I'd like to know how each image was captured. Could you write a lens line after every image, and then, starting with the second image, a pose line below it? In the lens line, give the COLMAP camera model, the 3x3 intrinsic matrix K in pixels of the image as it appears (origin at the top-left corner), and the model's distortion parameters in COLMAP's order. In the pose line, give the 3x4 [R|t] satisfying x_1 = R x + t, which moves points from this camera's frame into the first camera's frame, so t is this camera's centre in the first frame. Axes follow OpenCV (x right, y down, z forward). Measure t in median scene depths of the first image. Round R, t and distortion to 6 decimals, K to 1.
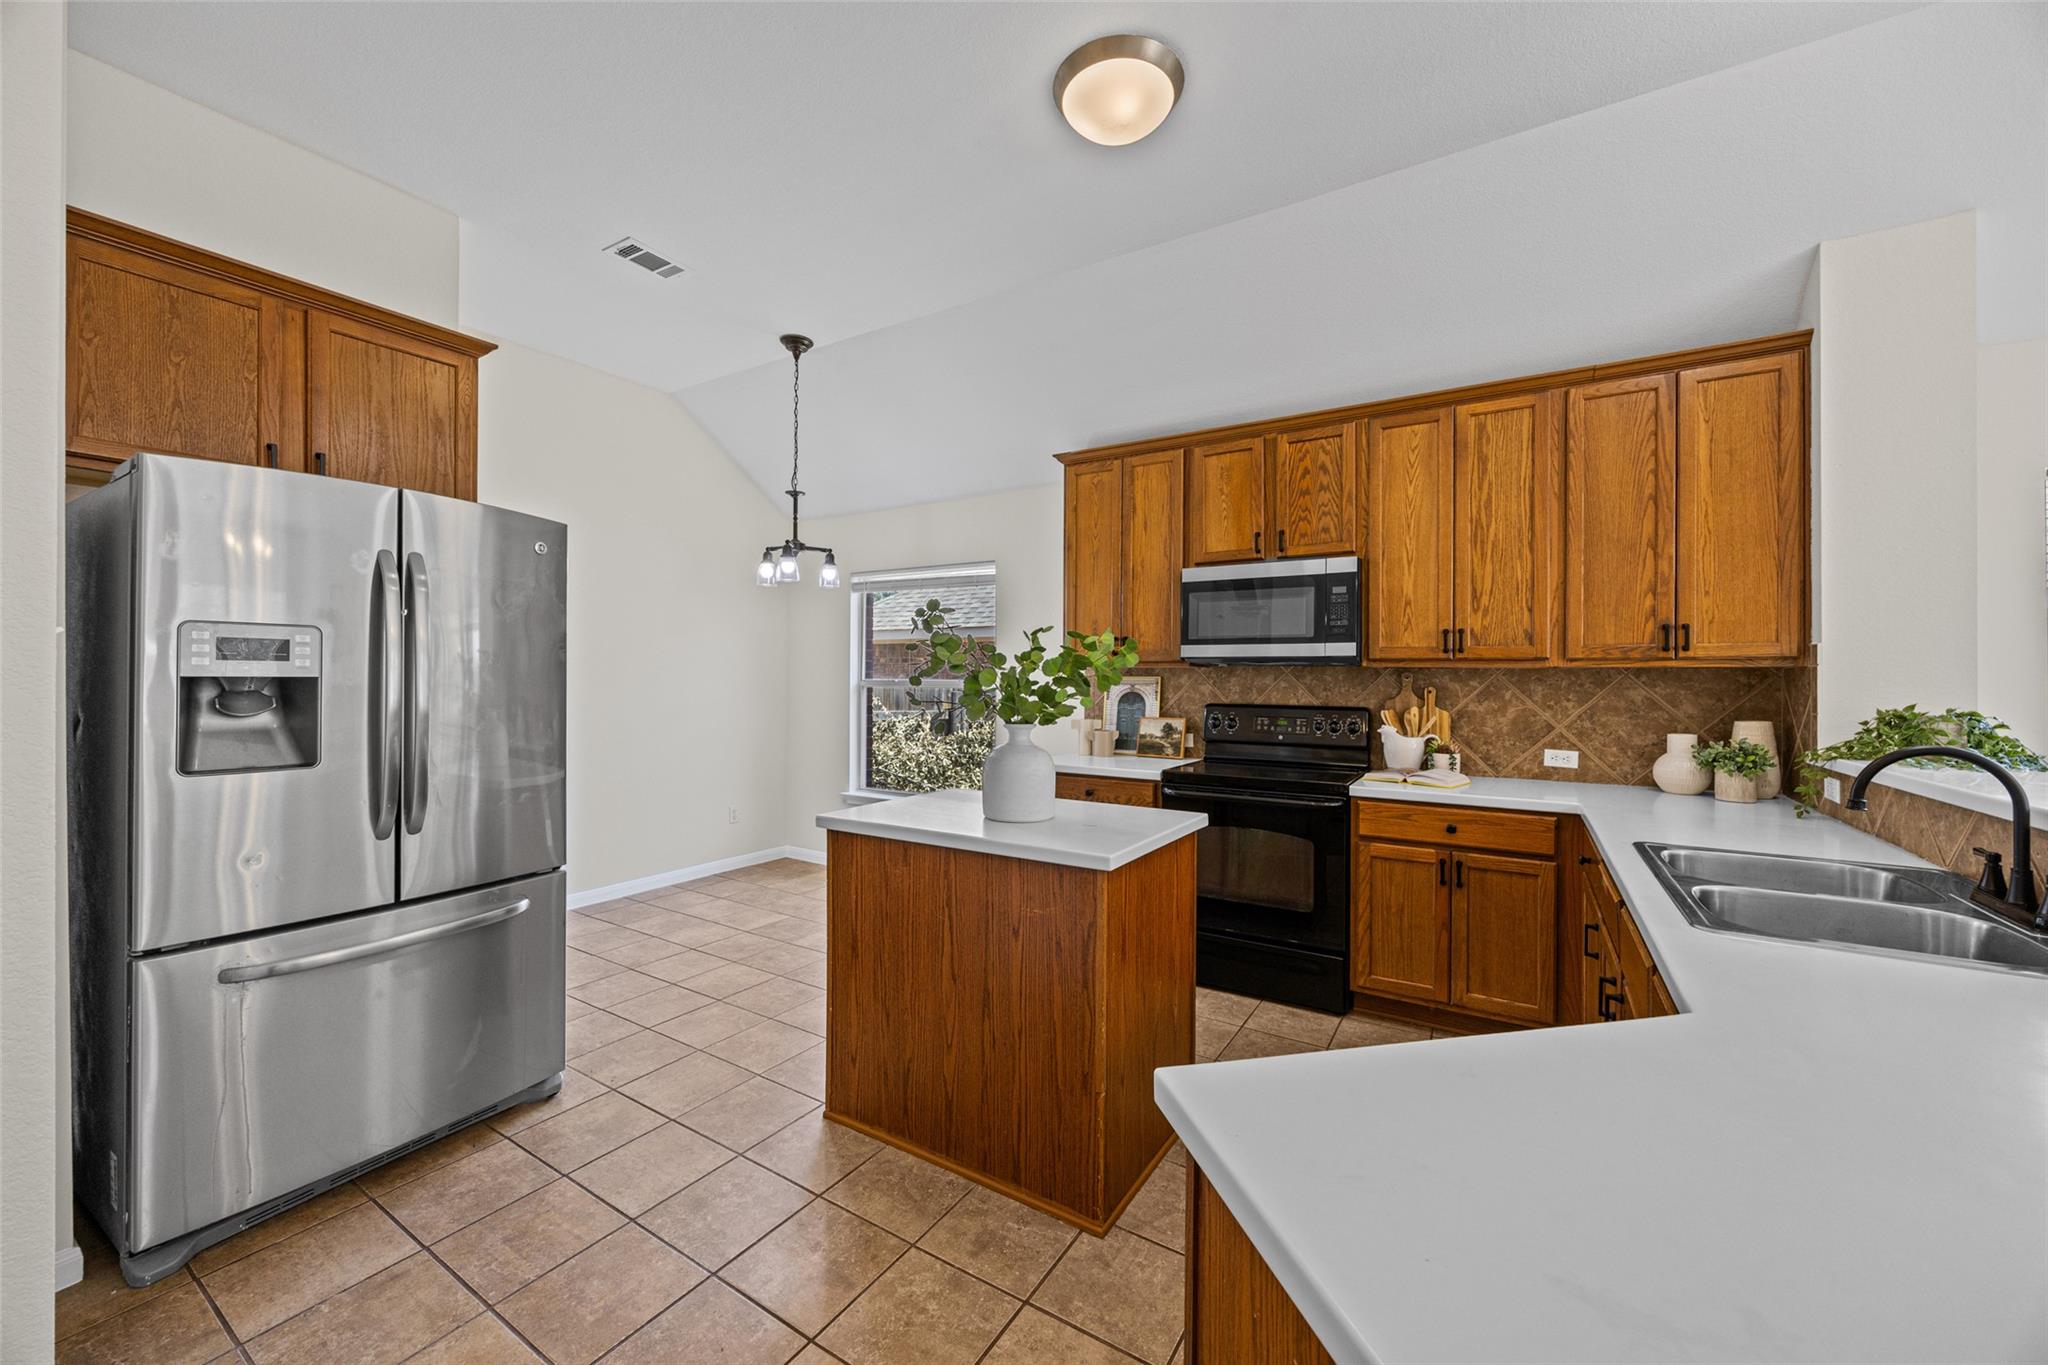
lens RADIAL K [[777.3, 0, 1025.1], [0, 777.3, 674.3], [0, 0, 1]] dist [-0.004265, 0.000369]
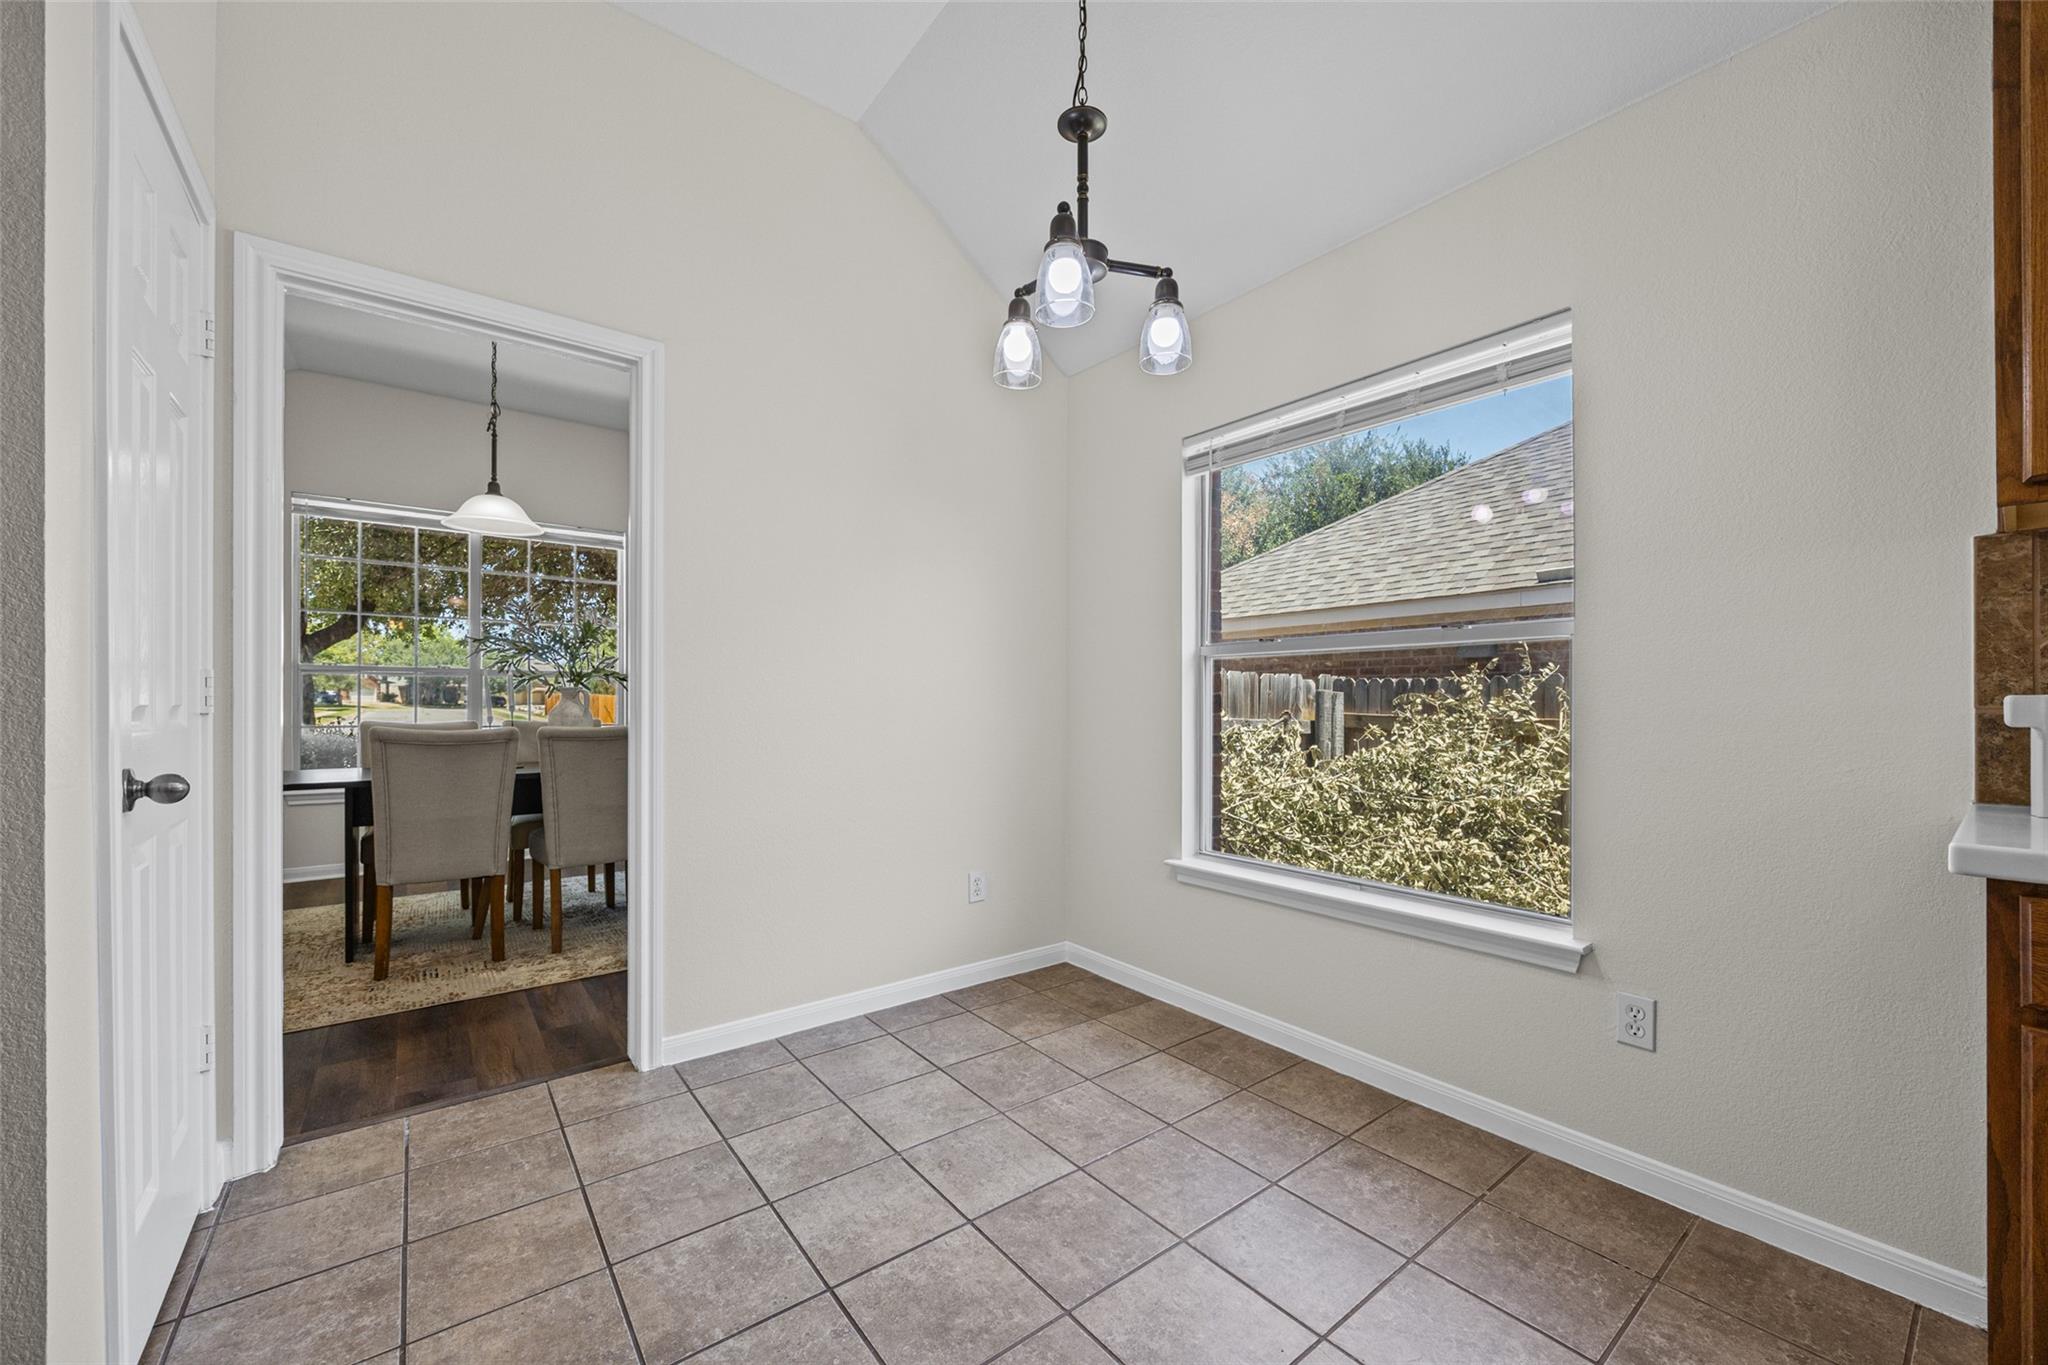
lens RADIAL K [[777.3, 0, 1025.7], [0, 777.3, 700.1], [0, 0, 1]] dist [-0.004265, 0.000369]
pose [[0.938578, -0.004762, -0.345034, -0.208019], [0.003274, 0.999983, -0.004896, 0.068103], [0.345051, 0.003466, 0.938577, 0.686036]]
